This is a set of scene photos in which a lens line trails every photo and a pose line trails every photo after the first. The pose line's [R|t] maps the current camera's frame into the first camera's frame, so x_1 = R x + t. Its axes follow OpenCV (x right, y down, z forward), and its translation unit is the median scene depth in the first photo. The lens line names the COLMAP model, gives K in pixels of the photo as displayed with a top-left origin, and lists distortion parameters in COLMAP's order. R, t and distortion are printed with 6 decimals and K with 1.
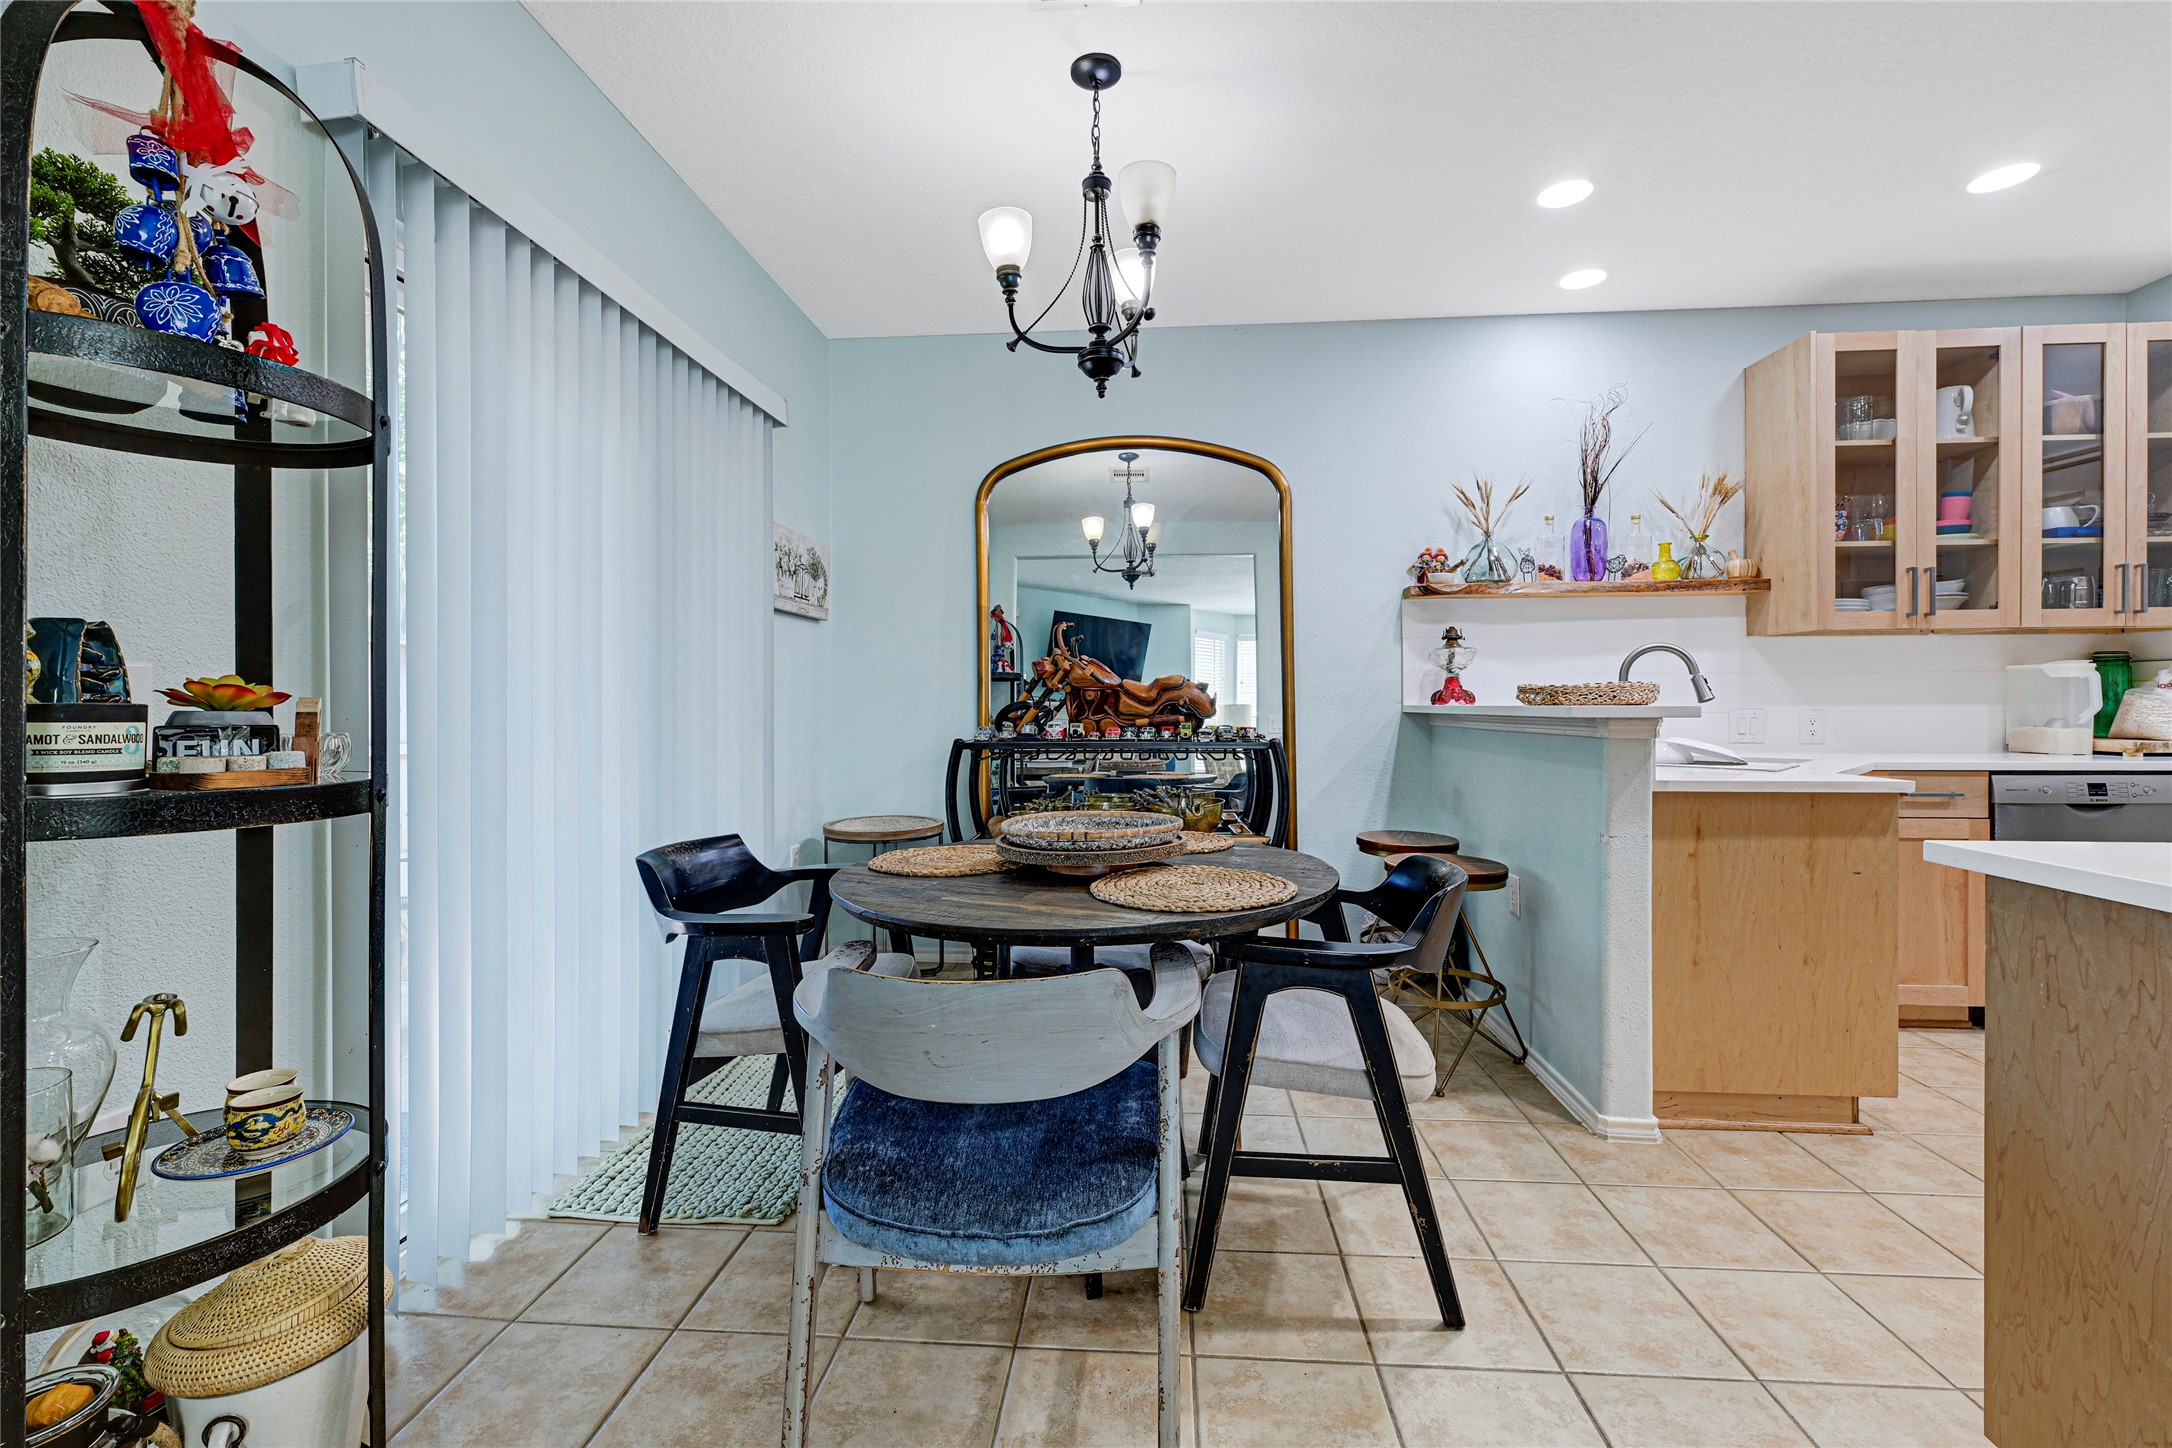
lens RADIAL K [[900.0, 0, 1089.2], [0, 900.0, 713.3], [0, 0, 1]] dist [0.004683, -0.000014]
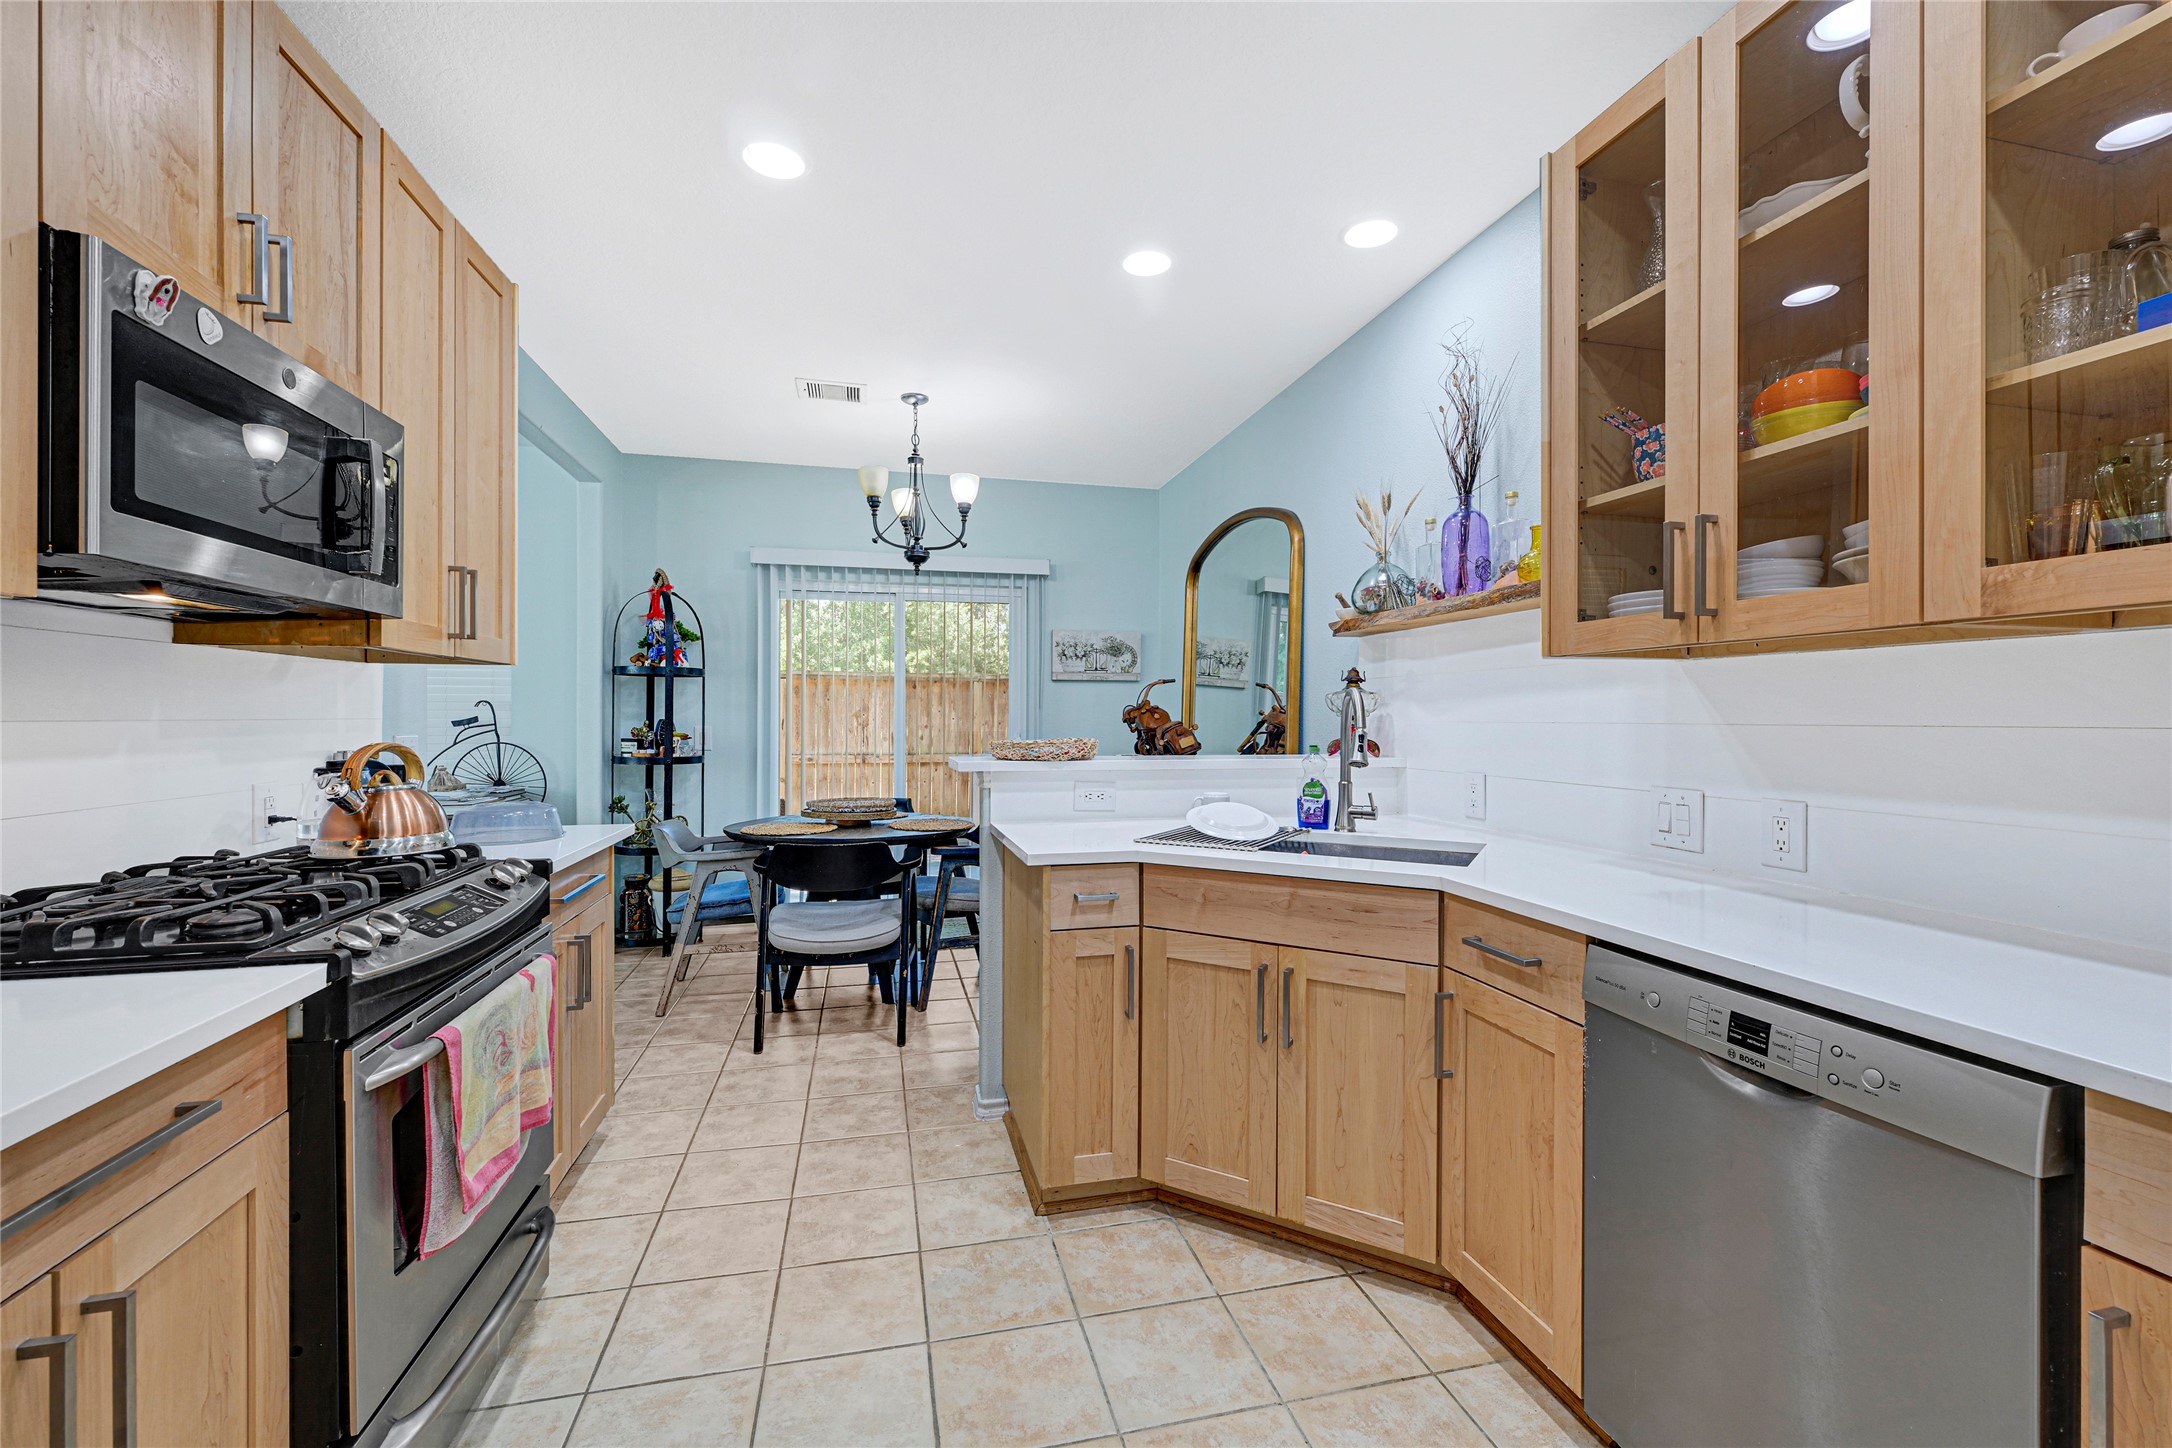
lens RADIAL K [[900.0, 0, 1079.5], [0, 900.0, 716.9], [0, 0, 1]] dist [0.004683, -0.000014]
pose [[0.302913, 0.007060, -0.952992, 1.282835], [-0.010193, 0.999939, 0.004168, -0.053200], [0.952964, 0.008451, 0.302966, 0.530302]]
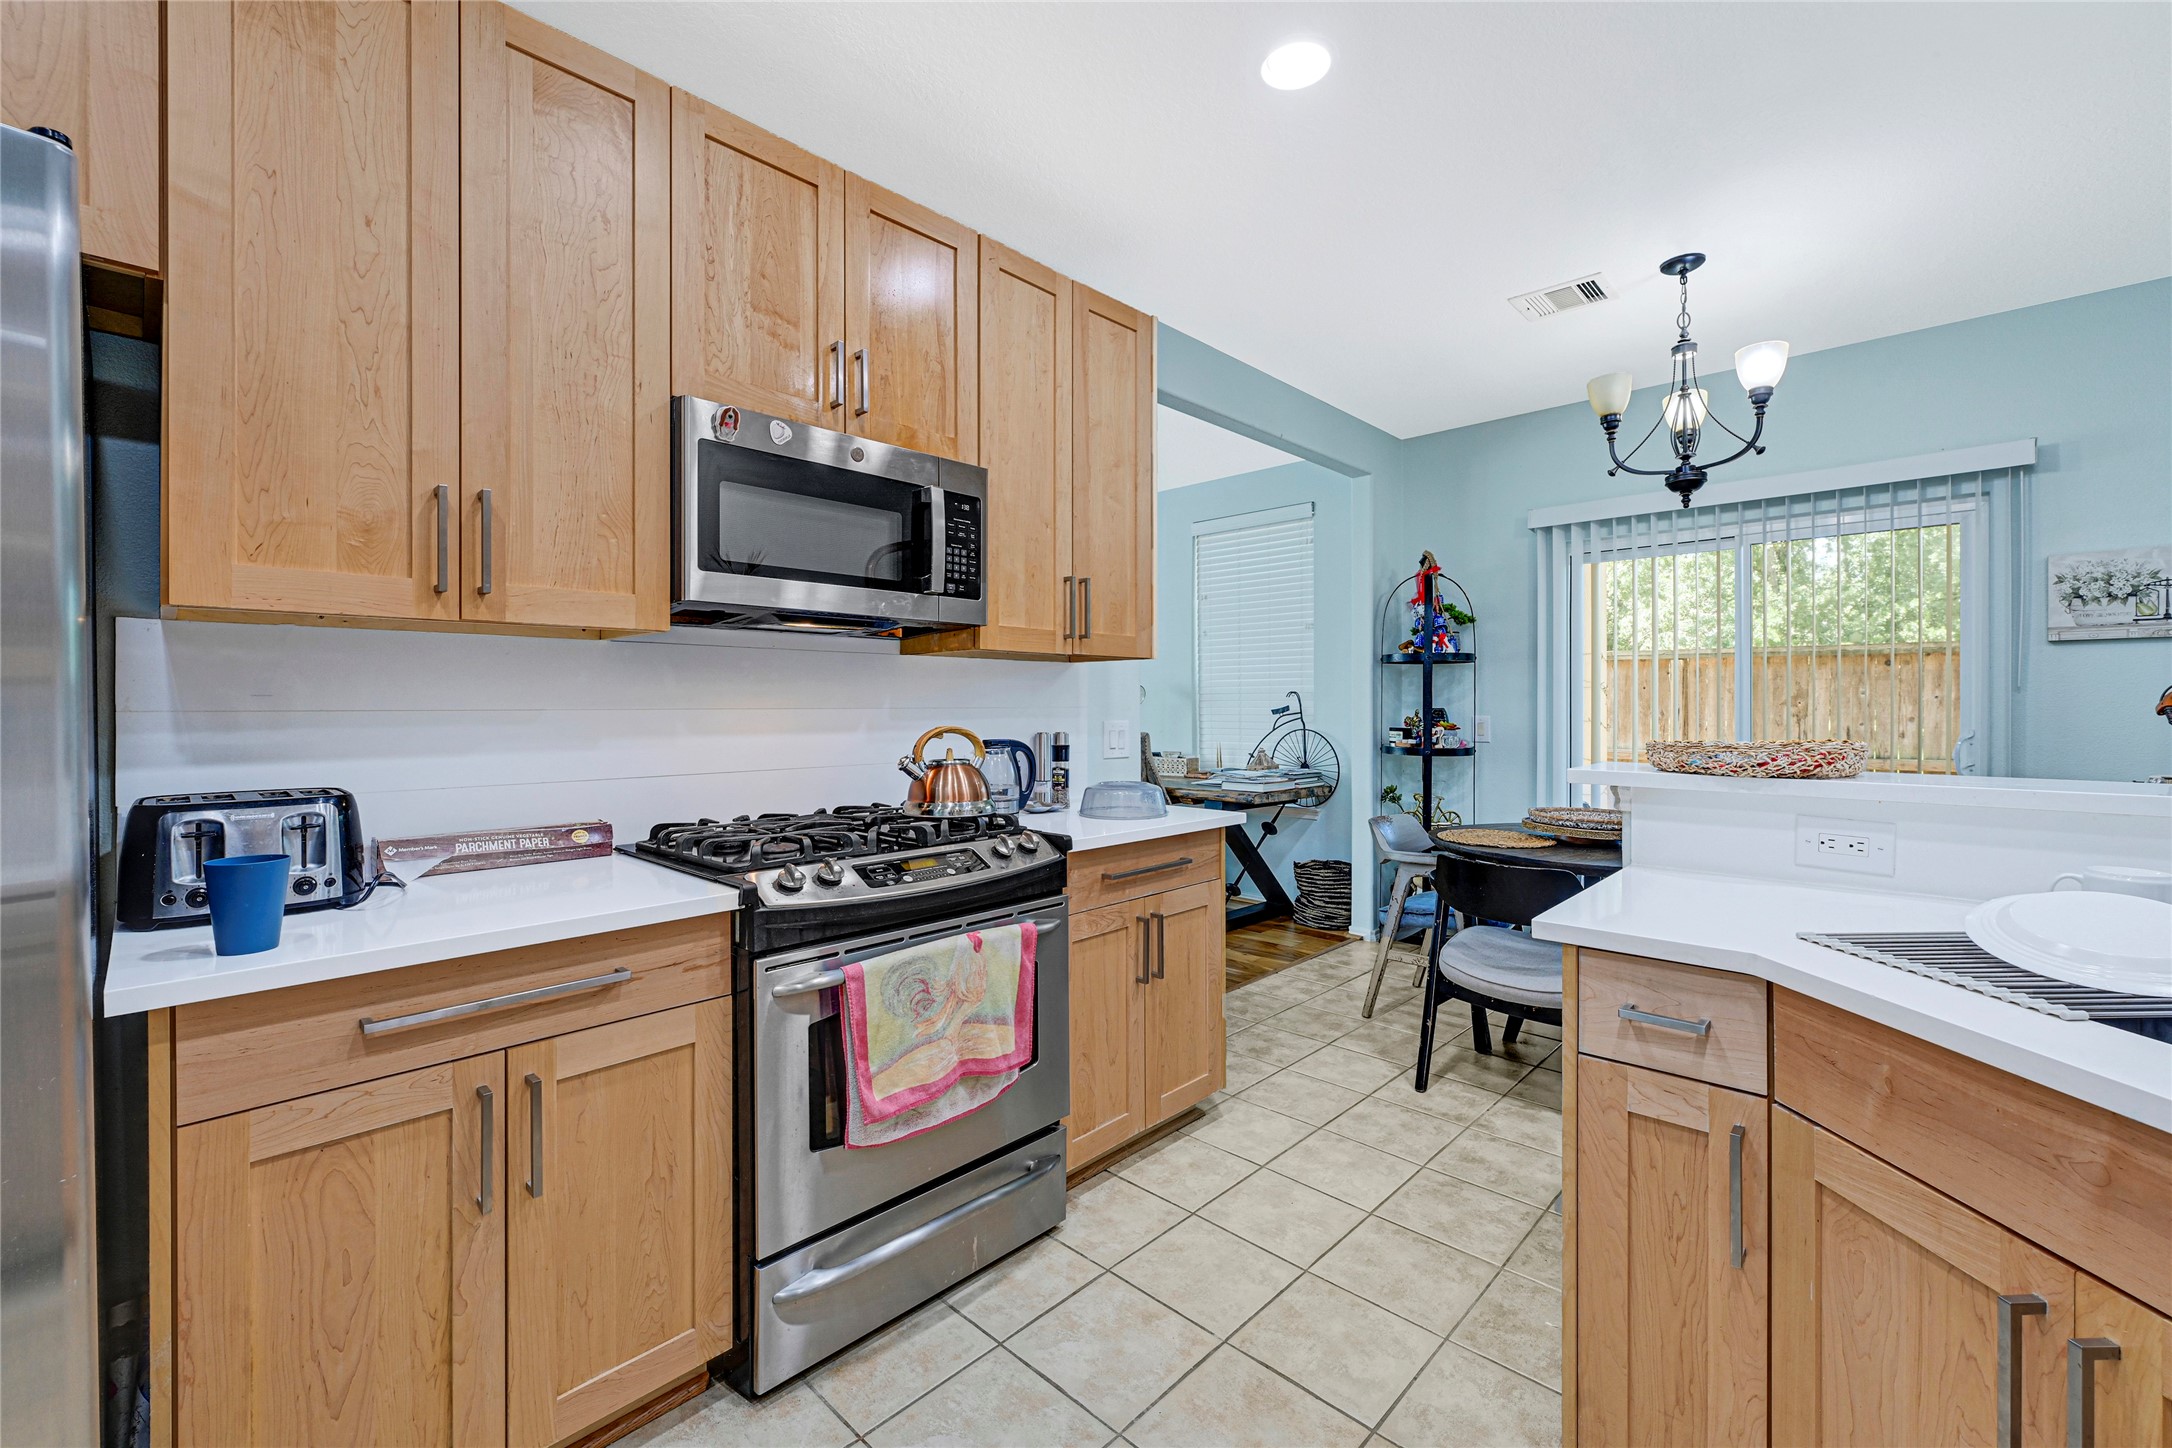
lens RADIAL K [[900.0, 0, 1087.0], [0, 900.0, 703.4], [0, 0, 1]] dist [0.004683, -0.000014]
pose [[-0.633389, 0.004478, -0.773820, 1.097039], [-0.000834, 0.999979, 0.006469, -0.052460], [0.773833, 0.004743, -0.633372, 0.803148]]
